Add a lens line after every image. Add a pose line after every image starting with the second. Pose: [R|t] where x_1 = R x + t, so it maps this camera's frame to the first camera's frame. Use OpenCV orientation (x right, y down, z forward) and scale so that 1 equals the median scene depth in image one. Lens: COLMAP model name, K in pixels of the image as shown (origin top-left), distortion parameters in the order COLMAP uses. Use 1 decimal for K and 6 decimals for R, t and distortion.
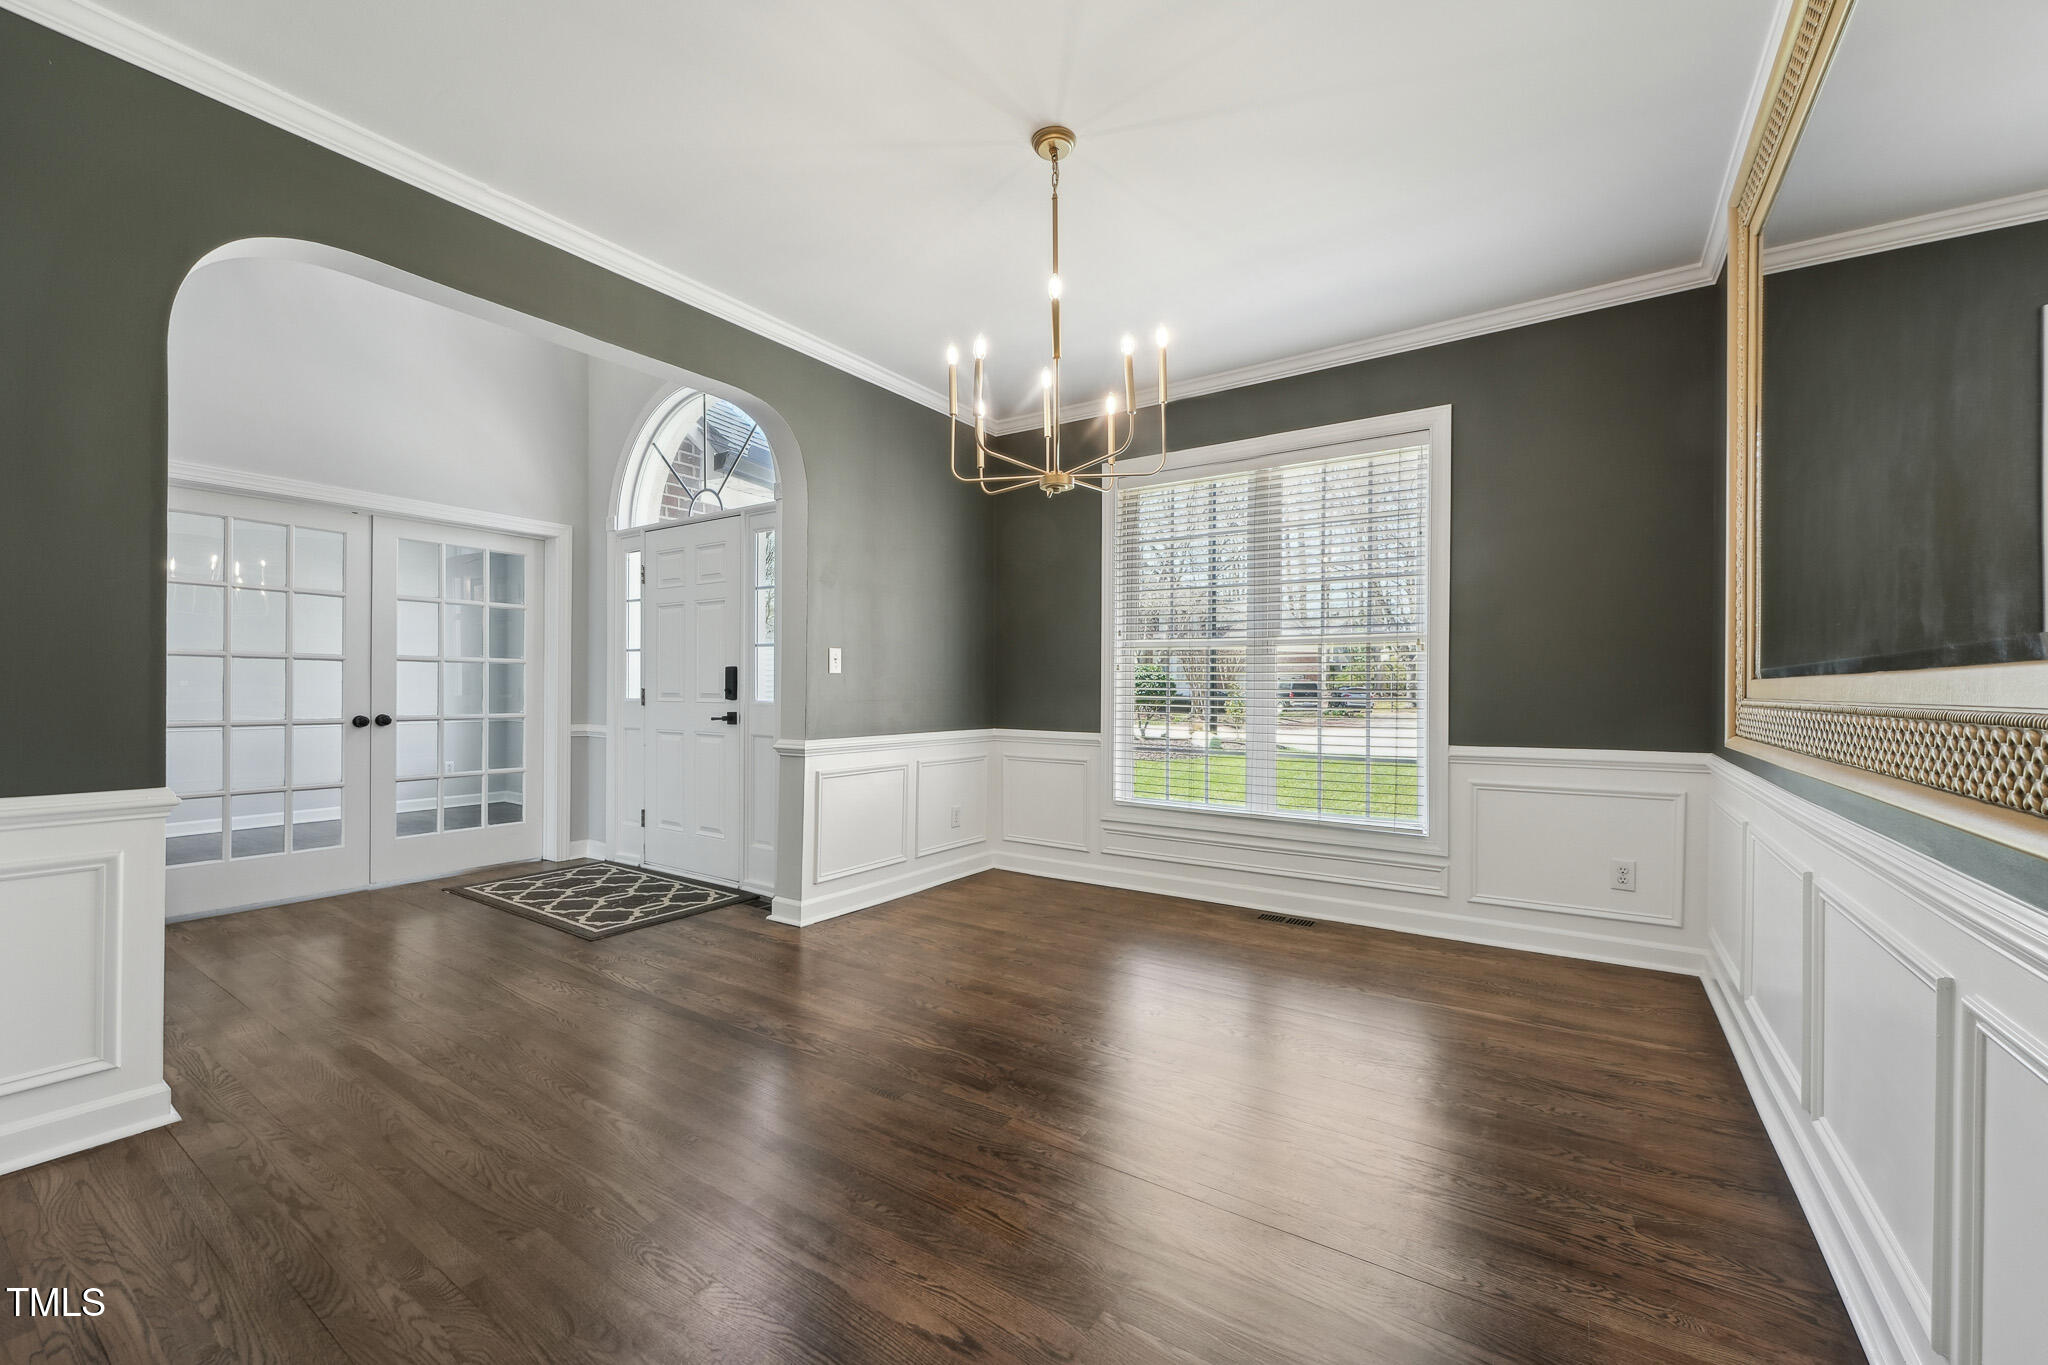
lens RADIAL K [[835.7, 0, 1013.4], [0, 835.7, 686.6], [0, 0, 1]] dist [-0.002196, 0.000090]
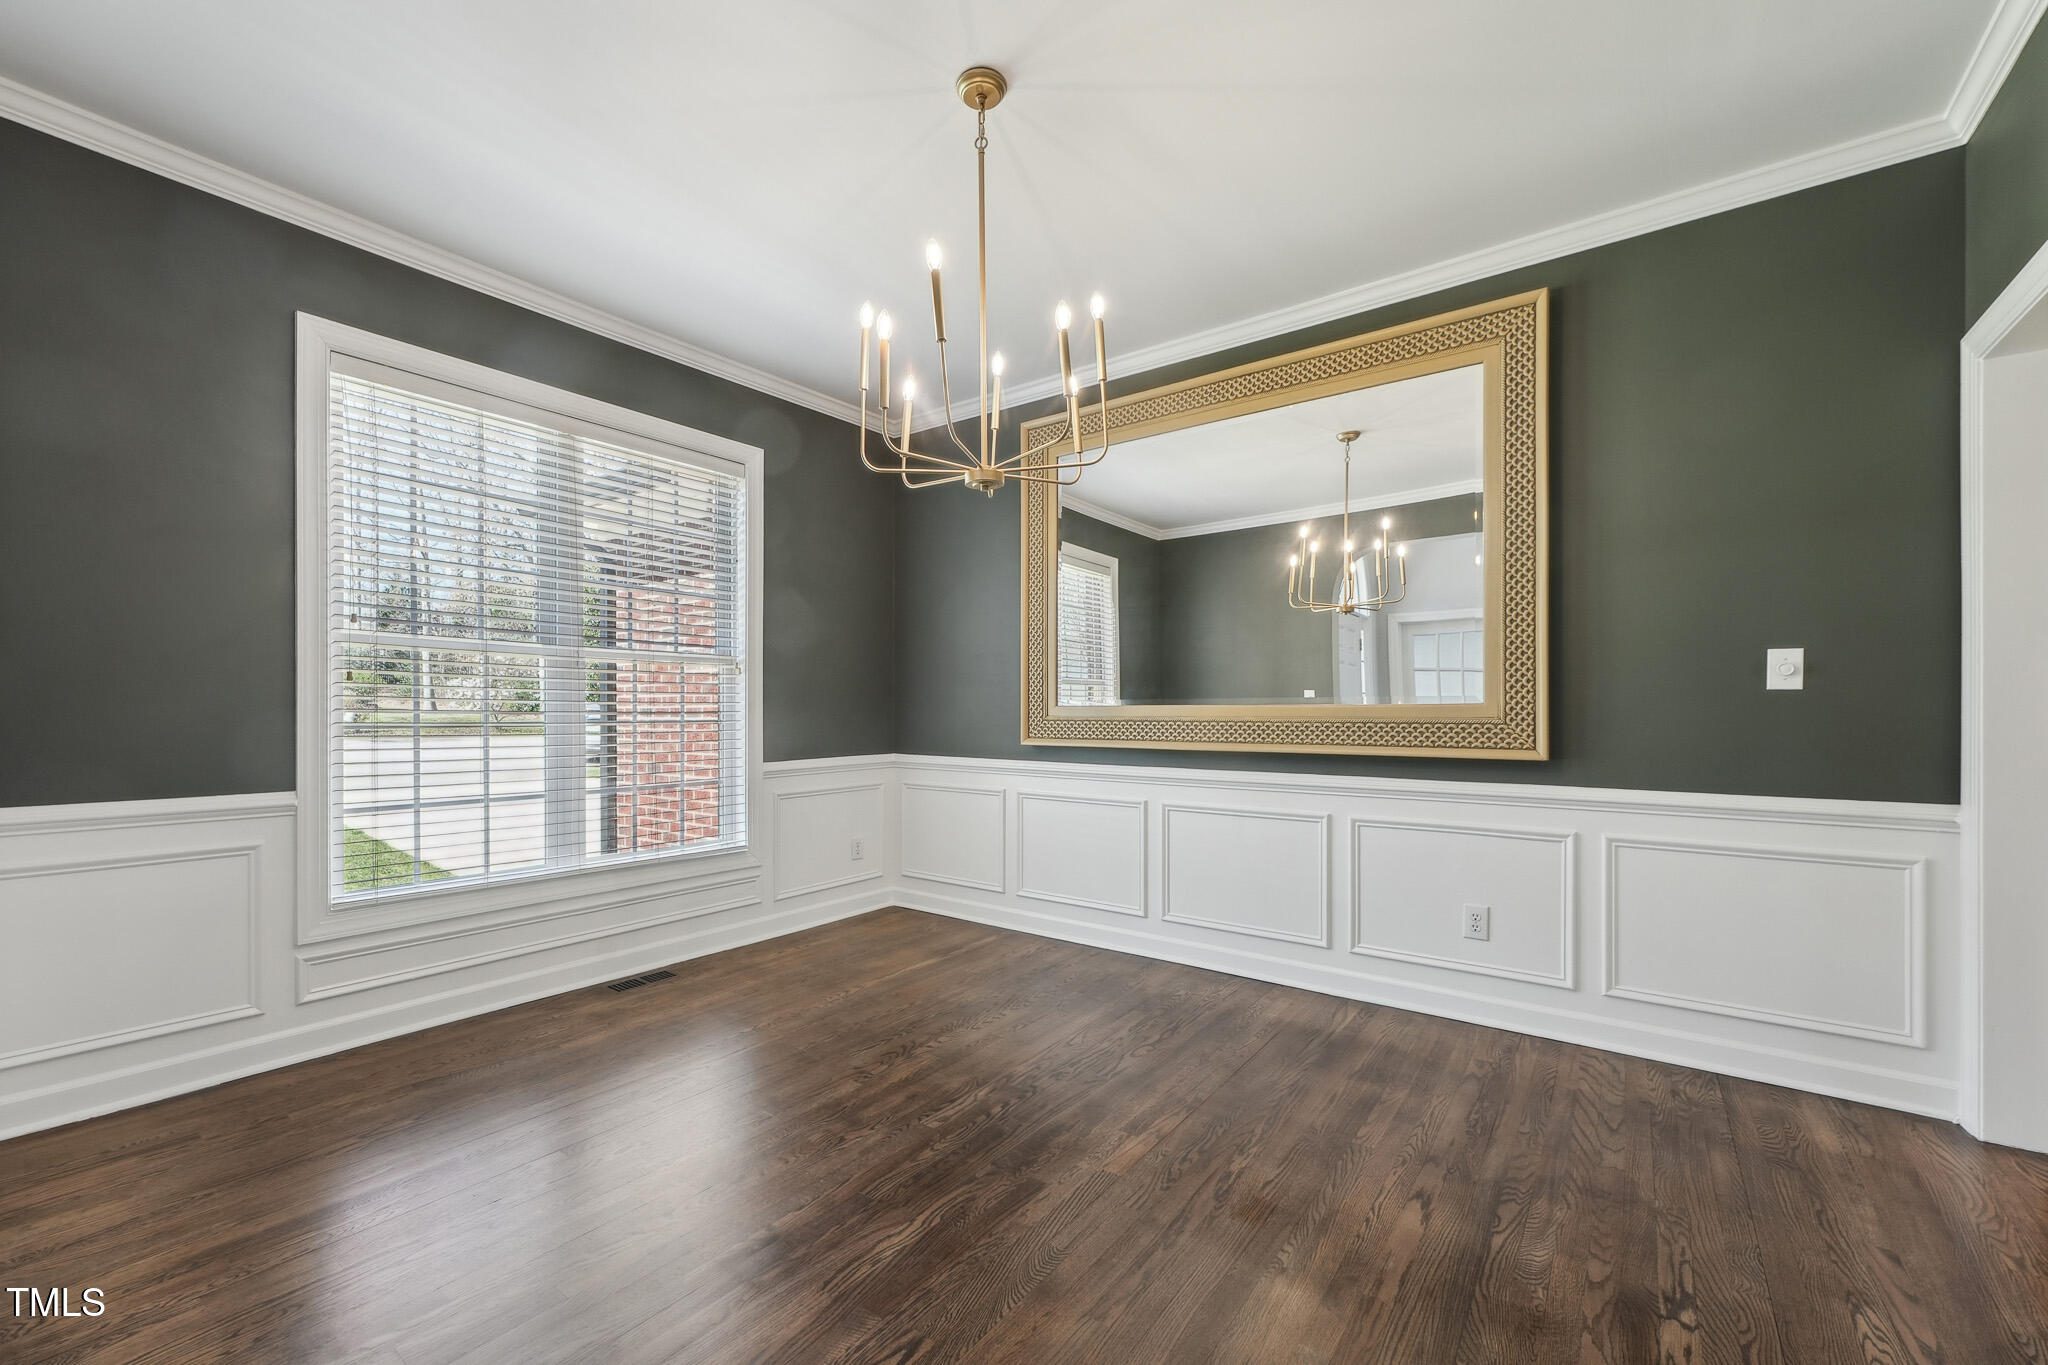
lens RADIAL K [[835.7, 0, 1025.7], [0, 835.7, 711.0], [0, 0, 1]] dist [-0.002196, 0.000090]
pose [[0.024406, -0.006762, 0.999679, -0.536973], [-0.006018, 0.999958, 0.006911, -0.006300], [-0.999684, -0.006184, 0.024364, 0.604485]]
